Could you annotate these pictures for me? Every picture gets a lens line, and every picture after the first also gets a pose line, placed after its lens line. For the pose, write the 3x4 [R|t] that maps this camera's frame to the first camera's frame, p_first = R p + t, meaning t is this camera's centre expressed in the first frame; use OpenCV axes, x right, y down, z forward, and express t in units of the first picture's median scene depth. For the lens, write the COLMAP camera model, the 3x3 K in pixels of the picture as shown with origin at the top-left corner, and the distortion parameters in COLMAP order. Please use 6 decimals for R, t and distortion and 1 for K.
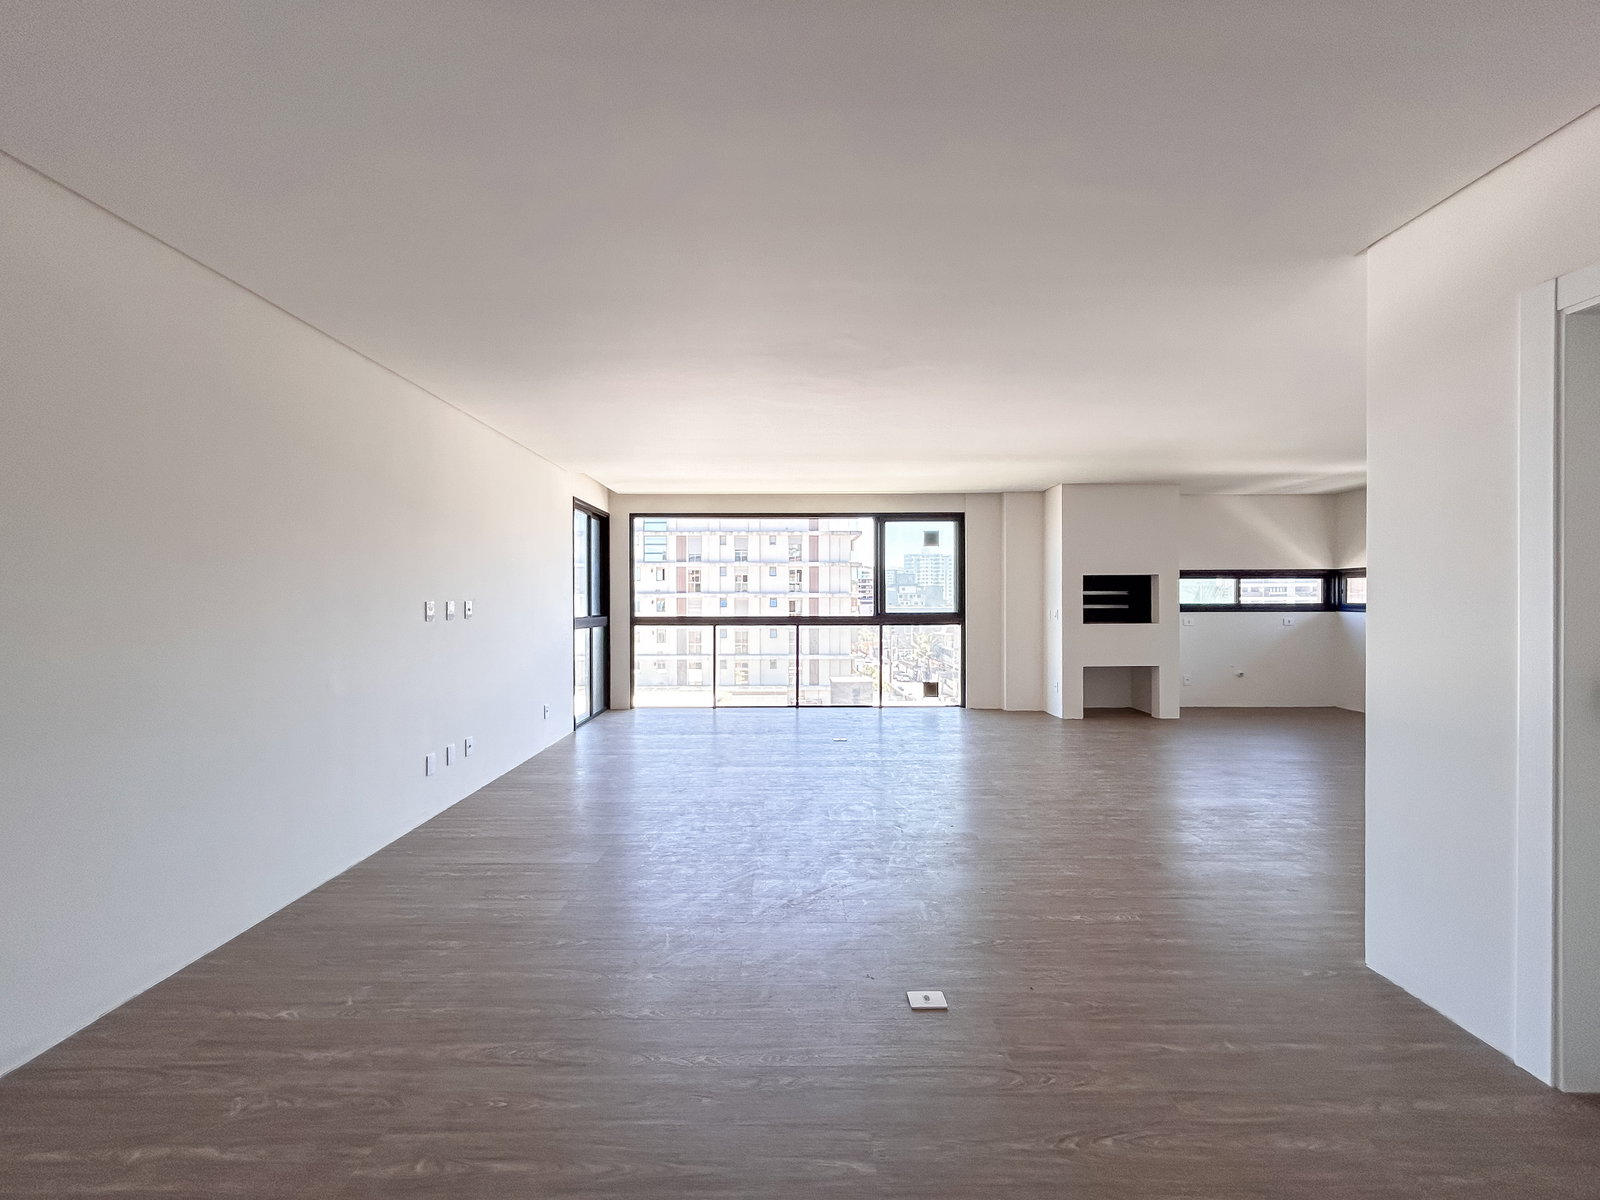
lens RADIAL K [[647.7, 0, 796.8], [0, 647.7, 601.1], [0, 0, 1]] dist [-0.007467, 0.003220]
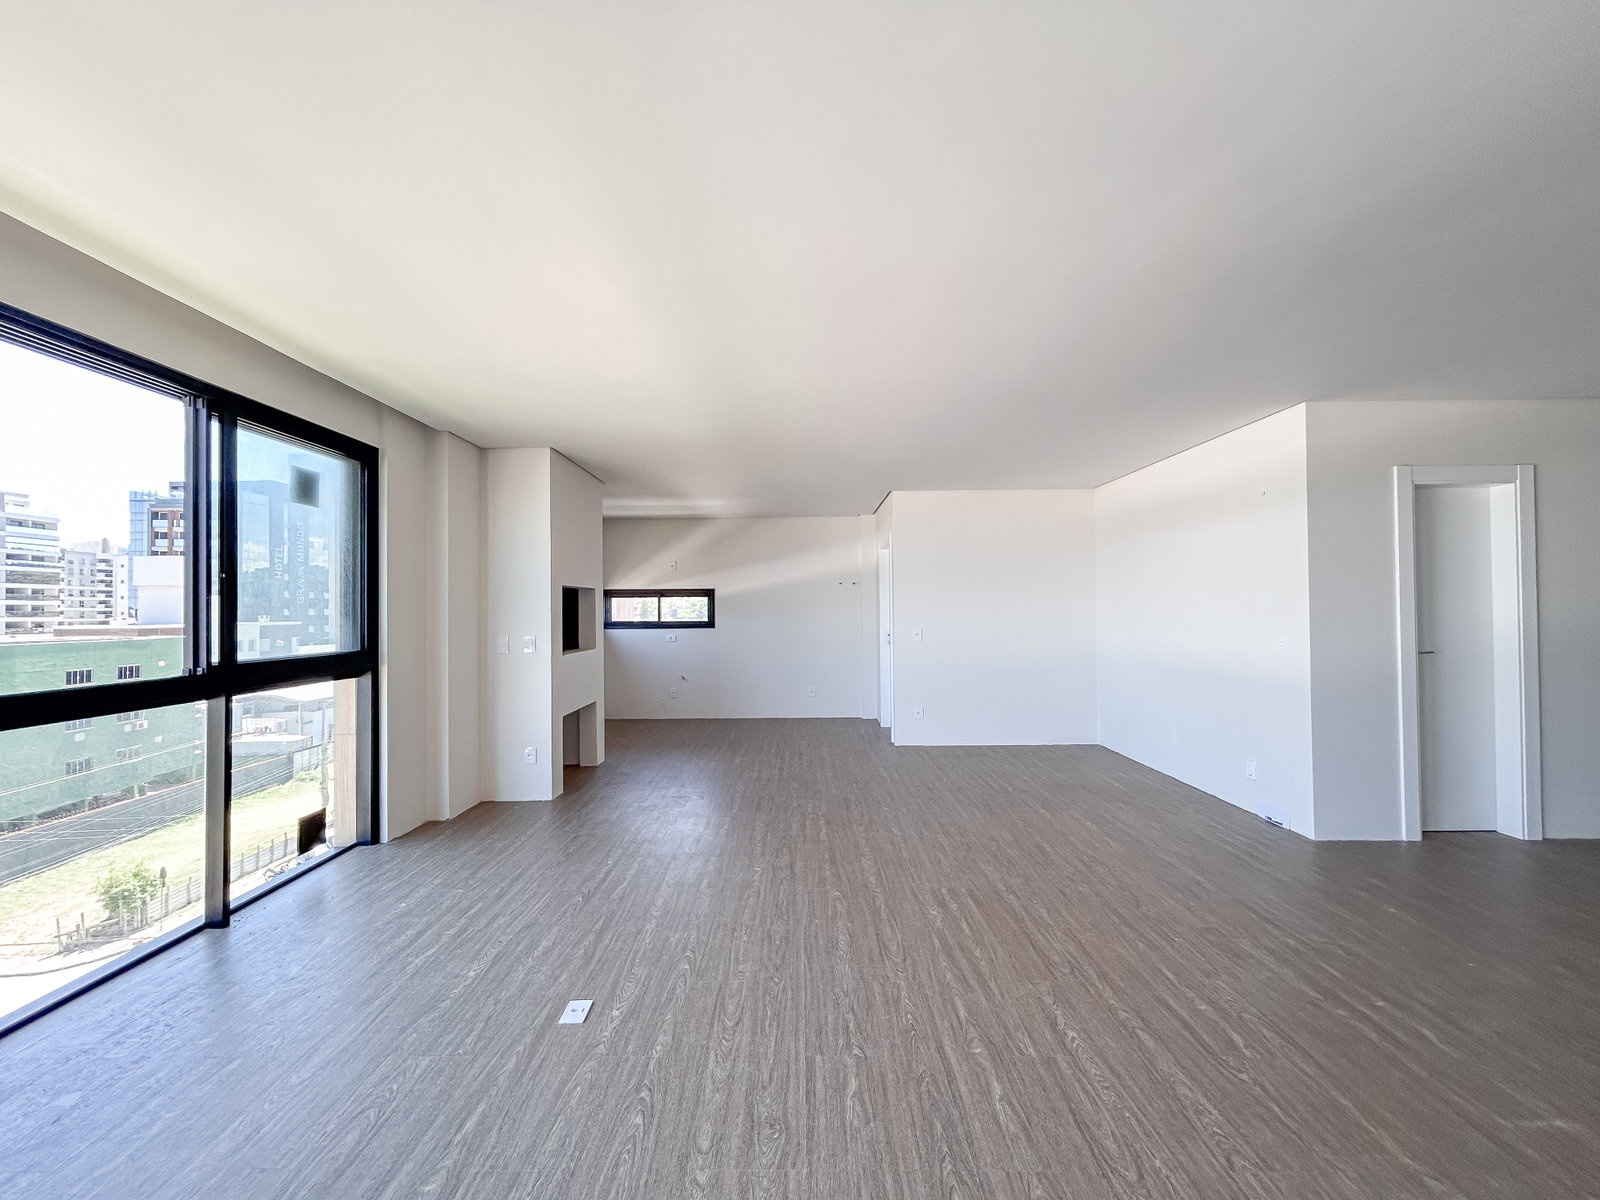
lens RADIAL K [[647.7, 0, 792.9], [0, 647.7, 603.3], [0, 0, 1]] dist [-0.007467, 0.003220]
pose [[0.010477, 0.007573, 0.999916, -0.255381], [0.006331, 0.999951, -0.007640, -0.013776], [-0.999925, 0.006410, 0.010429, 0.742608]]
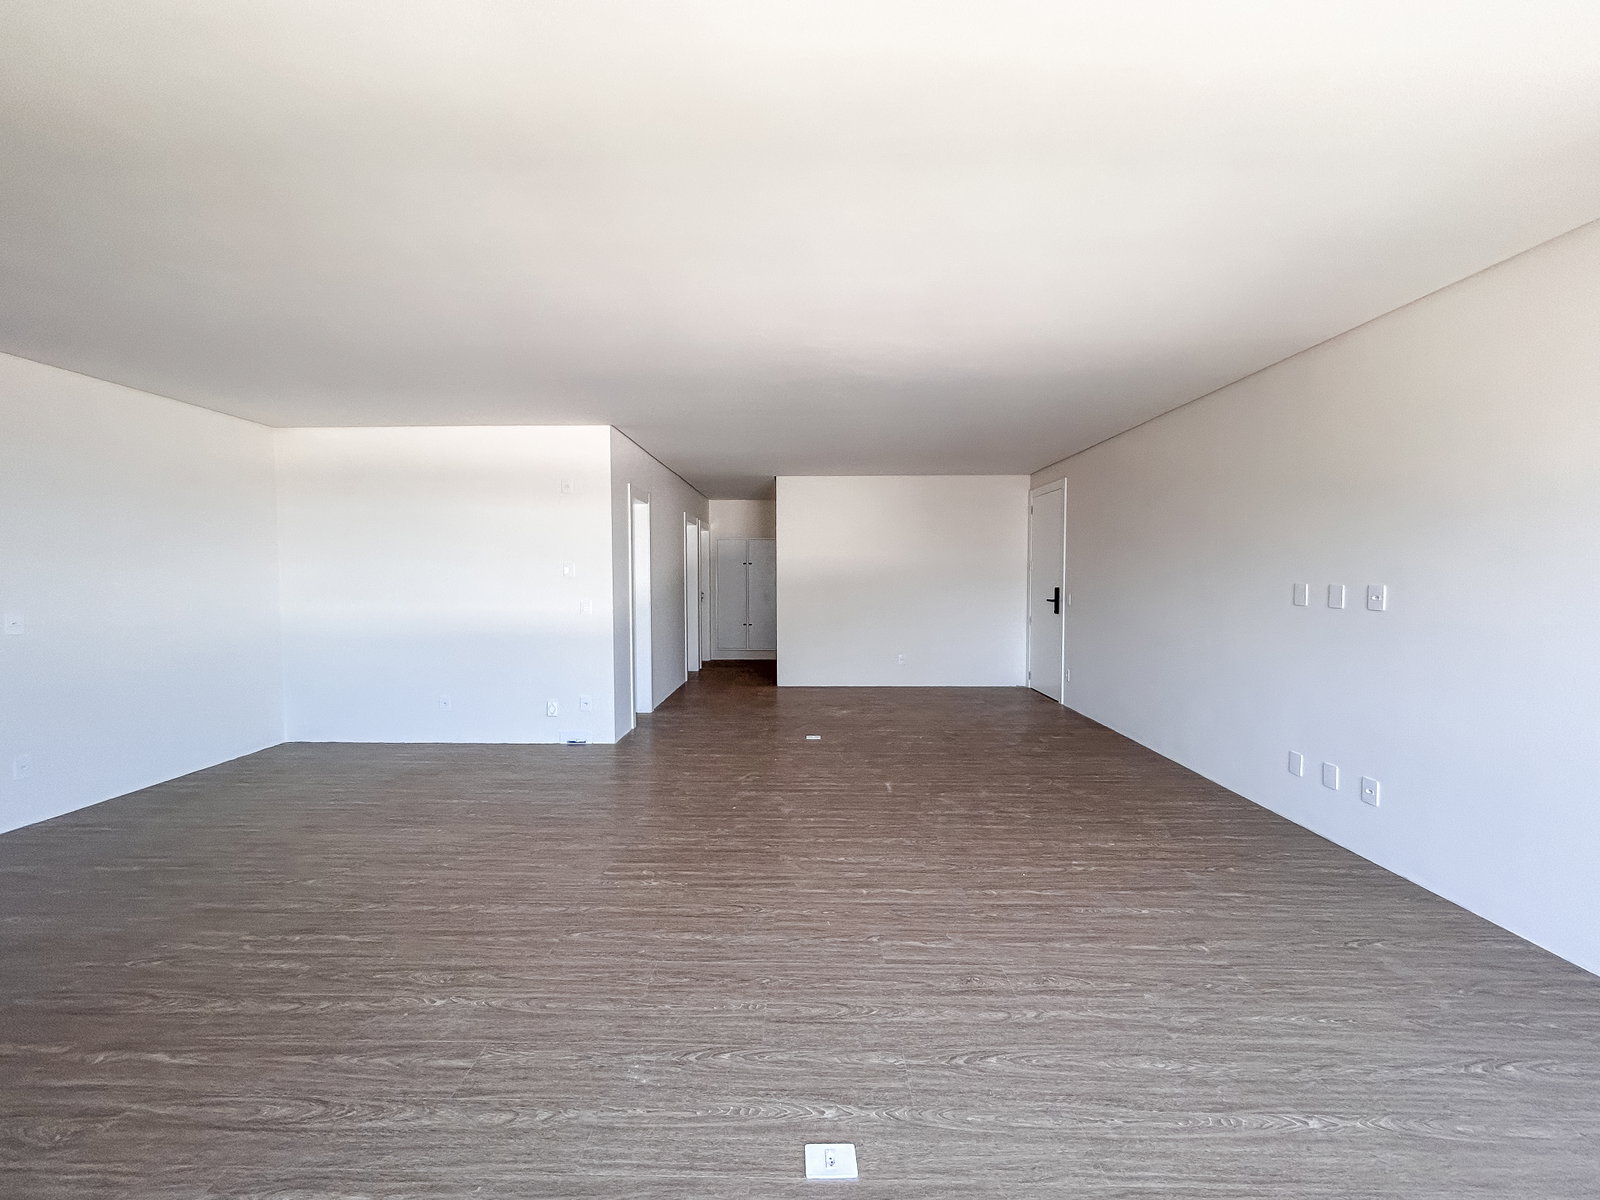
lens RADIAL K [[647.7, 0, 802.2], [0, 647.7, 610.6], [0, 0, 1]] dist [-0.007467, 0.003220]
pose [[-0.999717, -0.002748, 0.023613, 0.057198], [-0.001481, 0.998568, 0.053477, -0.011074], [-0.023726, 0.053427, -0.998290, 1.049234]]
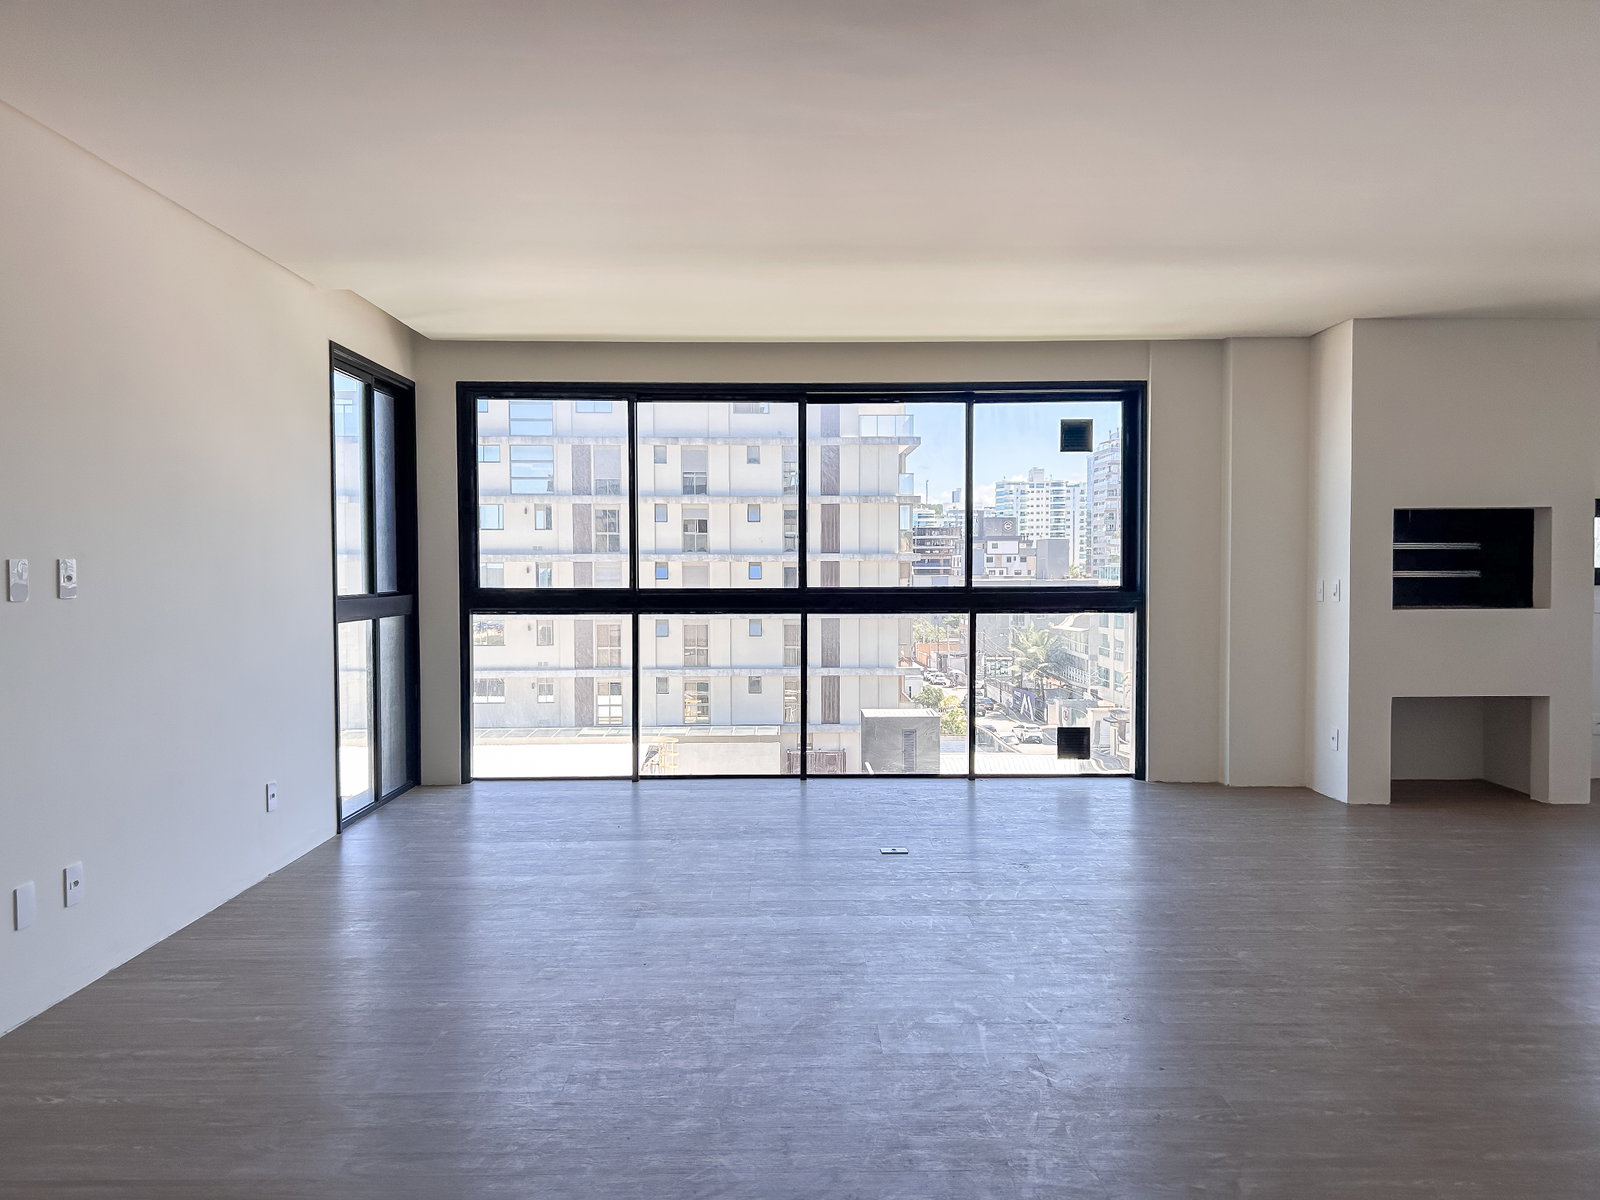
lens RADIAL K [[1159.6, 0, 807.4], [0, 1159.6, 594.2], [0, 0, 1]] dist [0.004007, -0.000568]
pose [[0.999958, -0.000569, 0.009153, -0.004725], [0.000376, 0.999779, 0.021034, 0.005236], [-0.009163, -0.021030, 0.999737, 0.133403]]
